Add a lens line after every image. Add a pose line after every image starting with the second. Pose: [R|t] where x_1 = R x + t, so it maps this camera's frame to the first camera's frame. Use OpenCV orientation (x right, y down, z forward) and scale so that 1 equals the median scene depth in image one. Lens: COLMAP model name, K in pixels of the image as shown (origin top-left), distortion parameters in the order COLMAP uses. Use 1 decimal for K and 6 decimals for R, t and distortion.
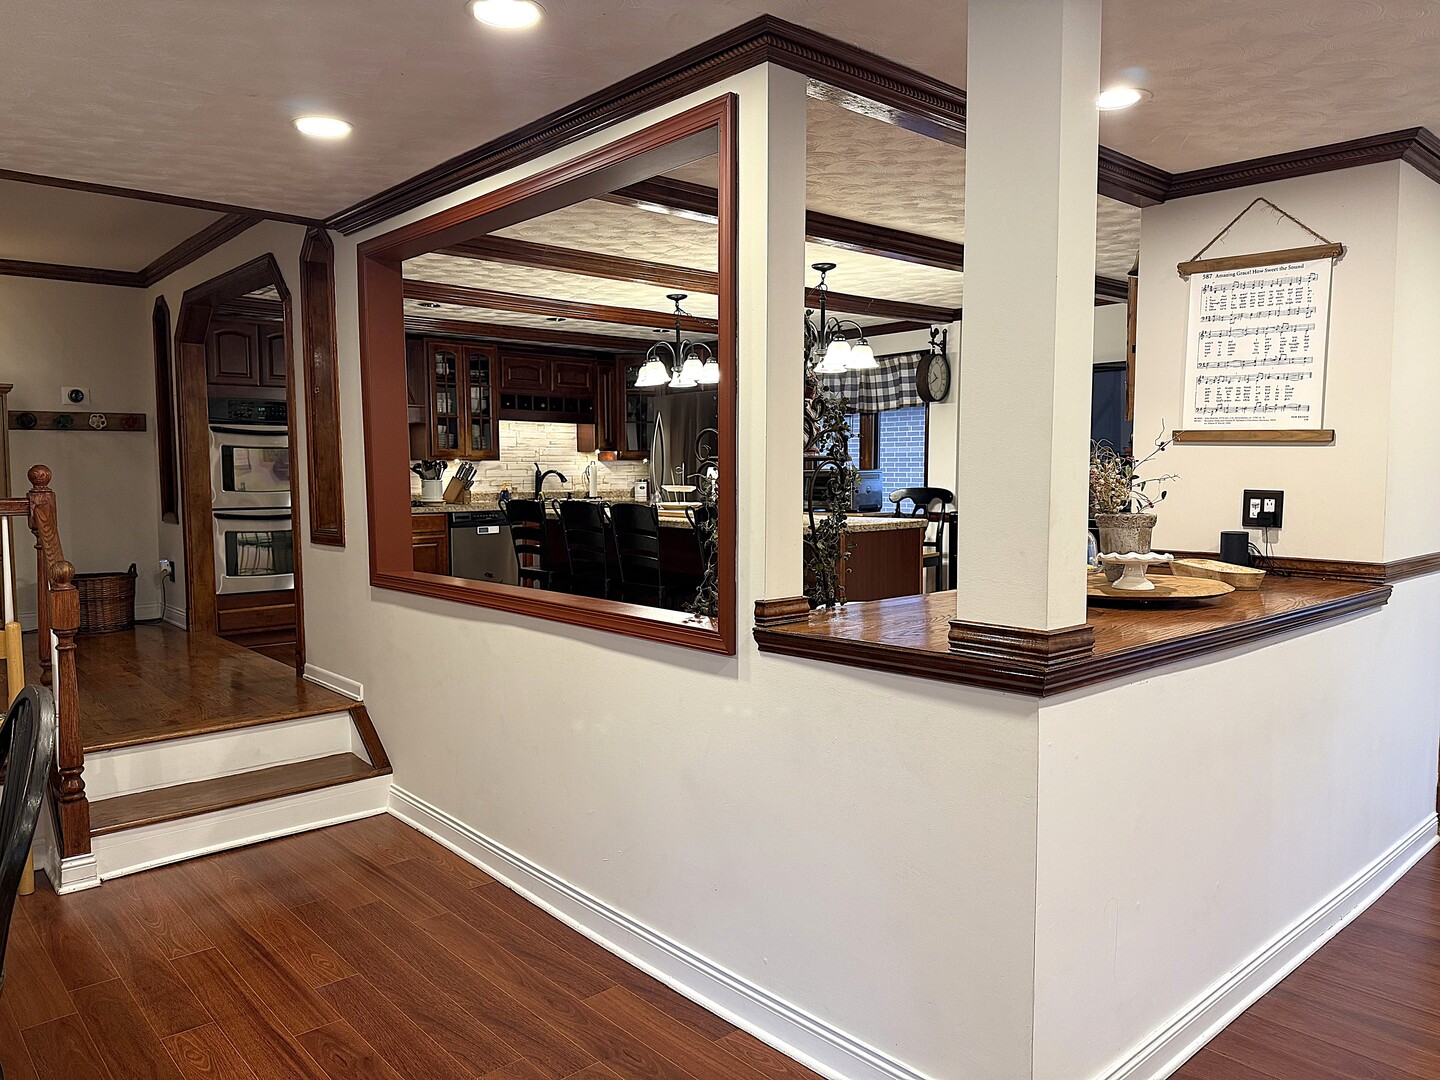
lens RADIAL K [[1028.3, 0, 732.0], [0, 1028.3, 551.0], [0, 0, 1]] dist [0.017987, -0.030797]
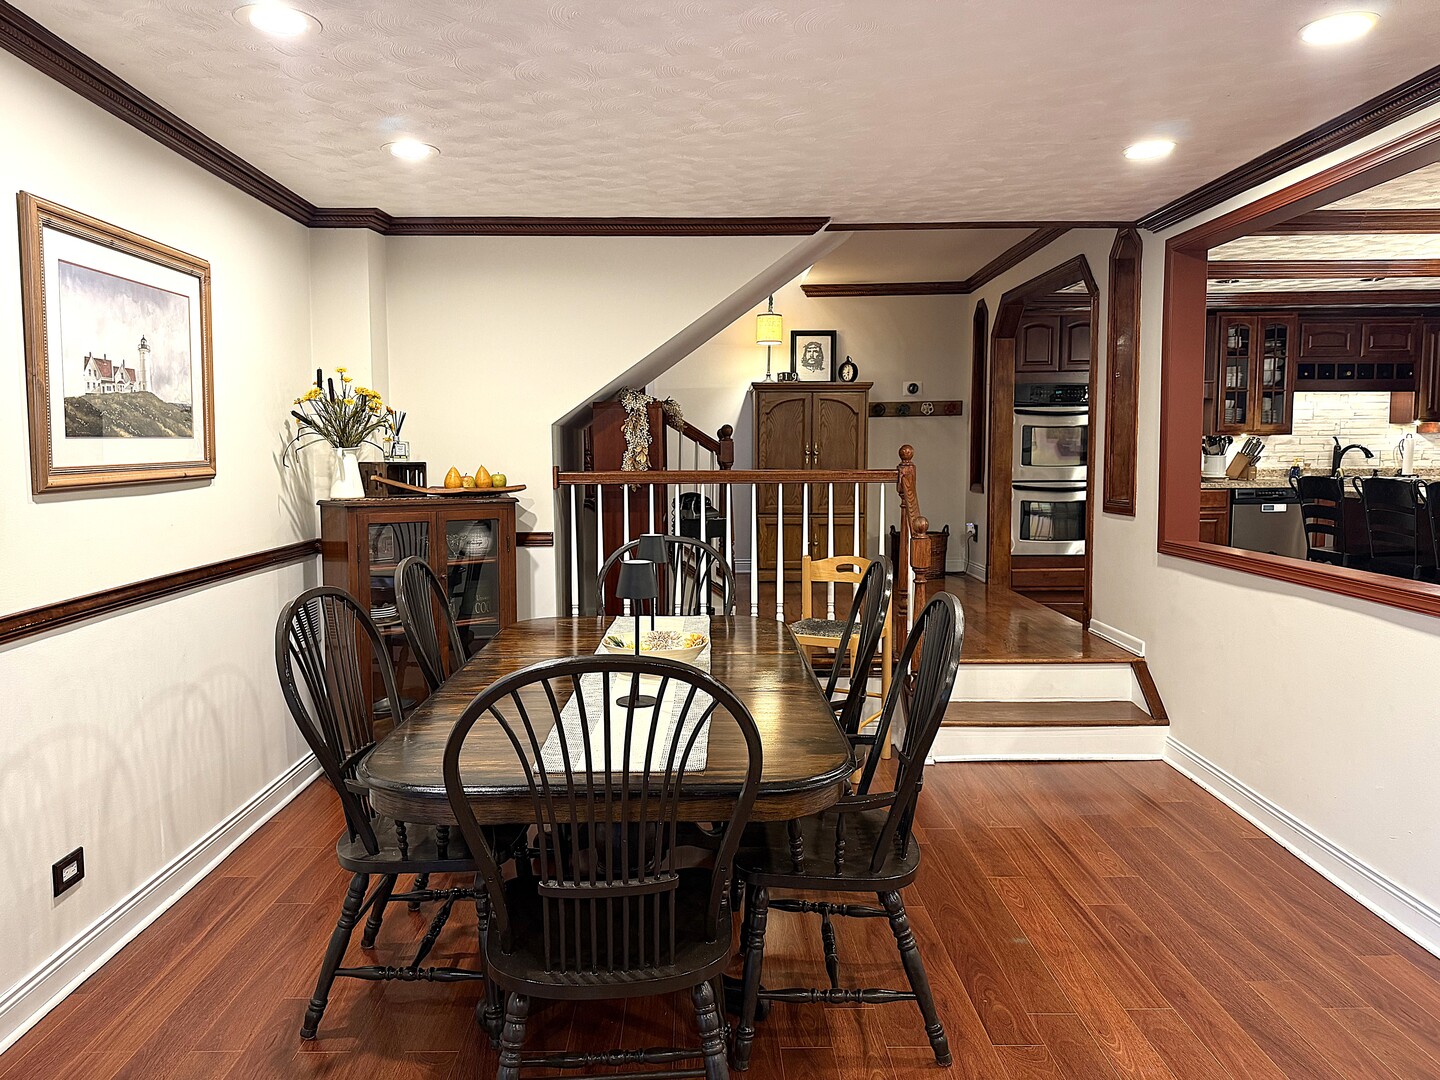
lens RADIAL K [[1028.3, 0, 711.1], [0, 1028.3, 552.1], [0, 0, 1]] dist [0.017987, -0.030797]
pose [[0.747016, 0.060251, -0.662070, 0.019715], [-0.044324, 0.998183, 0.040827, 0.010126], [0.663326, -0.001152, 0.748329, -0.134819]]
